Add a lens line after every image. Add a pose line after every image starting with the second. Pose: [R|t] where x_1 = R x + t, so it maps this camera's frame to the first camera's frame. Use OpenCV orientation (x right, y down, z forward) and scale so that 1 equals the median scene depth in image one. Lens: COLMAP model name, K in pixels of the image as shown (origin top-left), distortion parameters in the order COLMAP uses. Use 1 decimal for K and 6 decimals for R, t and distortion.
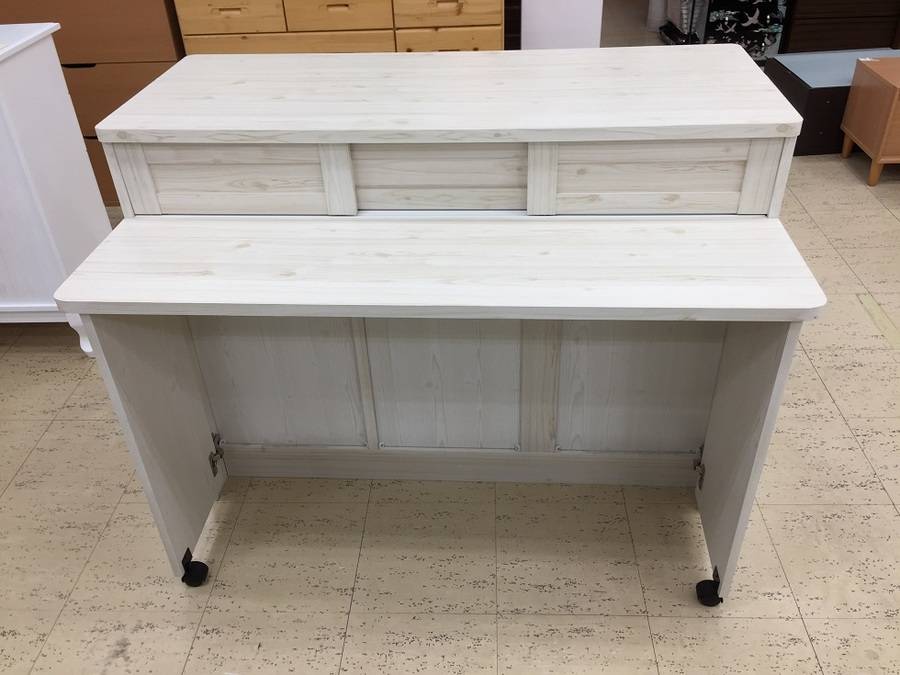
lens RADIAL K [[775.2, 0, 448.9], [0, 775.2, 337.1], [0, 0, 1]] dist [0.051890, -0.087928]
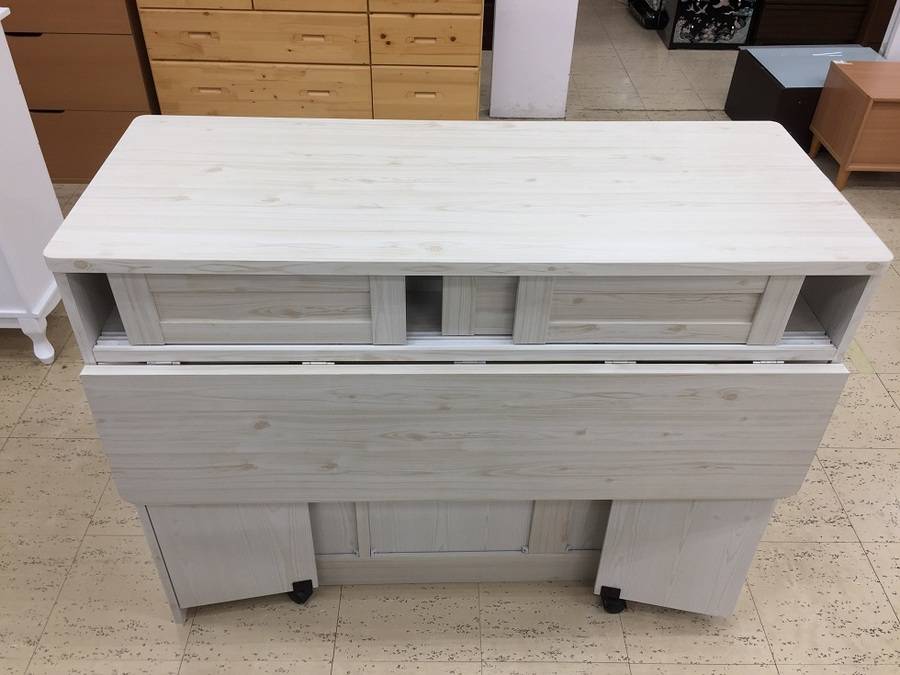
lens RADIAL K [[775.2, 0, 450.5], [0, 775.2, 337.8], [0, 0, 1]] dist [0.051890, -0.087928]
pose [[0.996961, 0.019136, 0.075518, -0.055653], [-0.024698, 0.996995, 0.073421, -0.119557], [-0.073886, -0.075063, 0.994438, 0.031629]]
